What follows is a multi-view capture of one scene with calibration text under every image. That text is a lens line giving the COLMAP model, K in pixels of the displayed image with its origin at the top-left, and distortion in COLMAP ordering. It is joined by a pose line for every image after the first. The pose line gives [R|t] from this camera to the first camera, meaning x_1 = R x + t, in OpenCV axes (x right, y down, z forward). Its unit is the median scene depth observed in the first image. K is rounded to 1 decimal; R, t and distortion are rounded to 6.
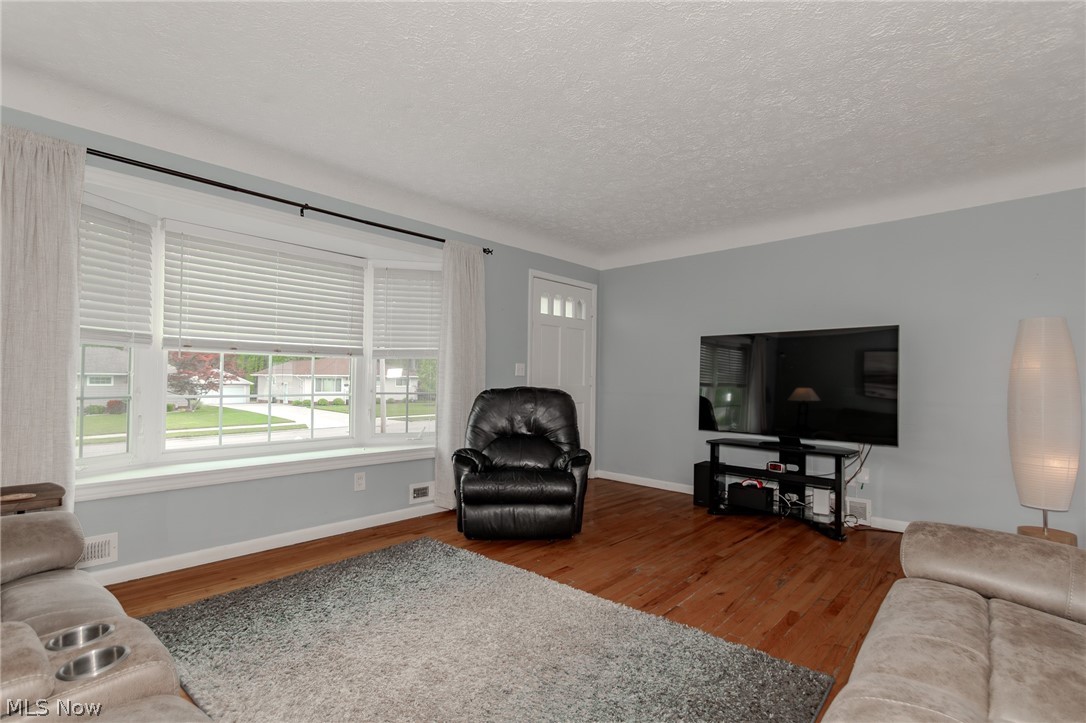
lens RADIAL K [[501.5, 0, 541.0], [0, 501.5, 377.8], [0, 0, 1]] dist [-0.000962, -0.000281]
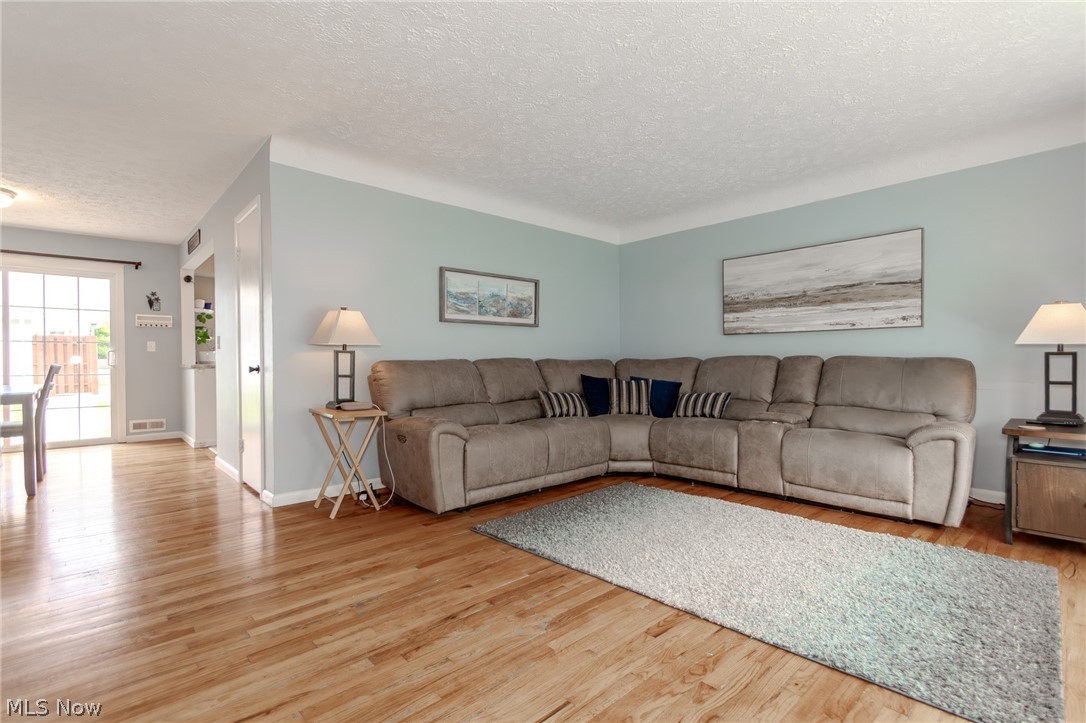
lens RADIAL K [[507.7, 0, 543.0], [0, 507.7, 361.5], [0, 0, 1]] dist [0.000295, -0.000006]
pose [[-0.997425, -0.006872, 0.071391, 0.132578], [-0.006472, 0.999962, 0.005833, 0.031885], [-0.071429, 0.005356, -0.997431, 1.455986]]
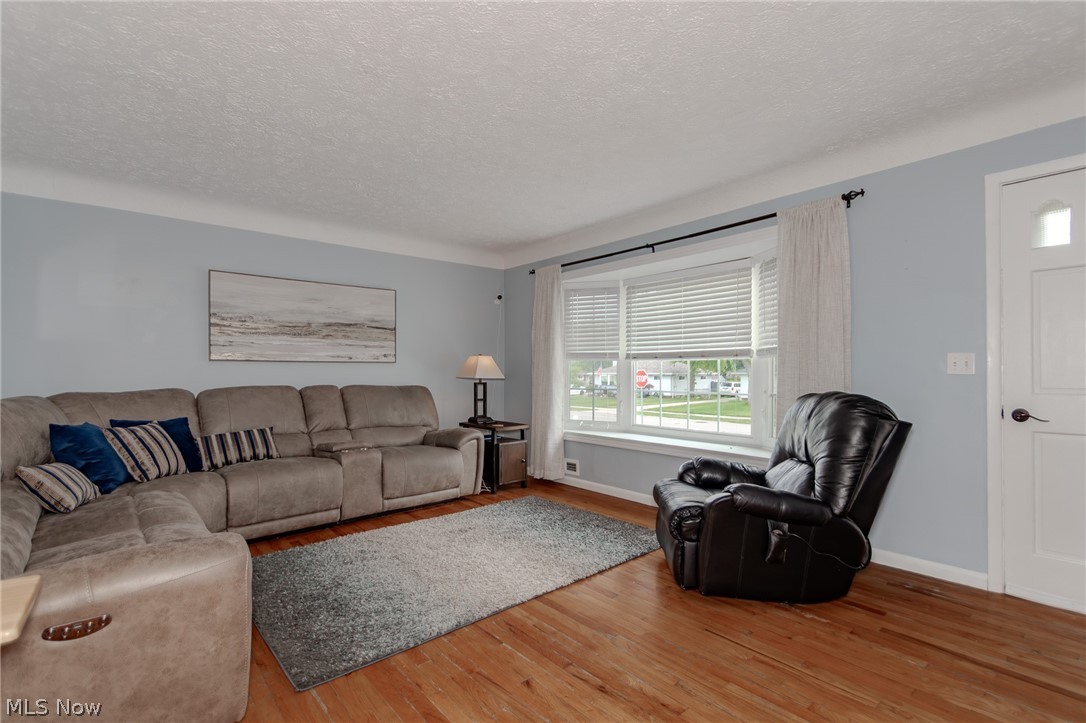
lens RADIAL K [[497.2, 0, 543.0], [0, 497.2, 361.5], [0, 0, 1]] dist [0.001899, 0.000207]
pose [[-0.105846, -0.037506, -0.993675, 0.831109], [-0.000936, 0.999292, -0.037618, 0.007296], [0.994382, -0.003052, -0.105807, 0.860922]]
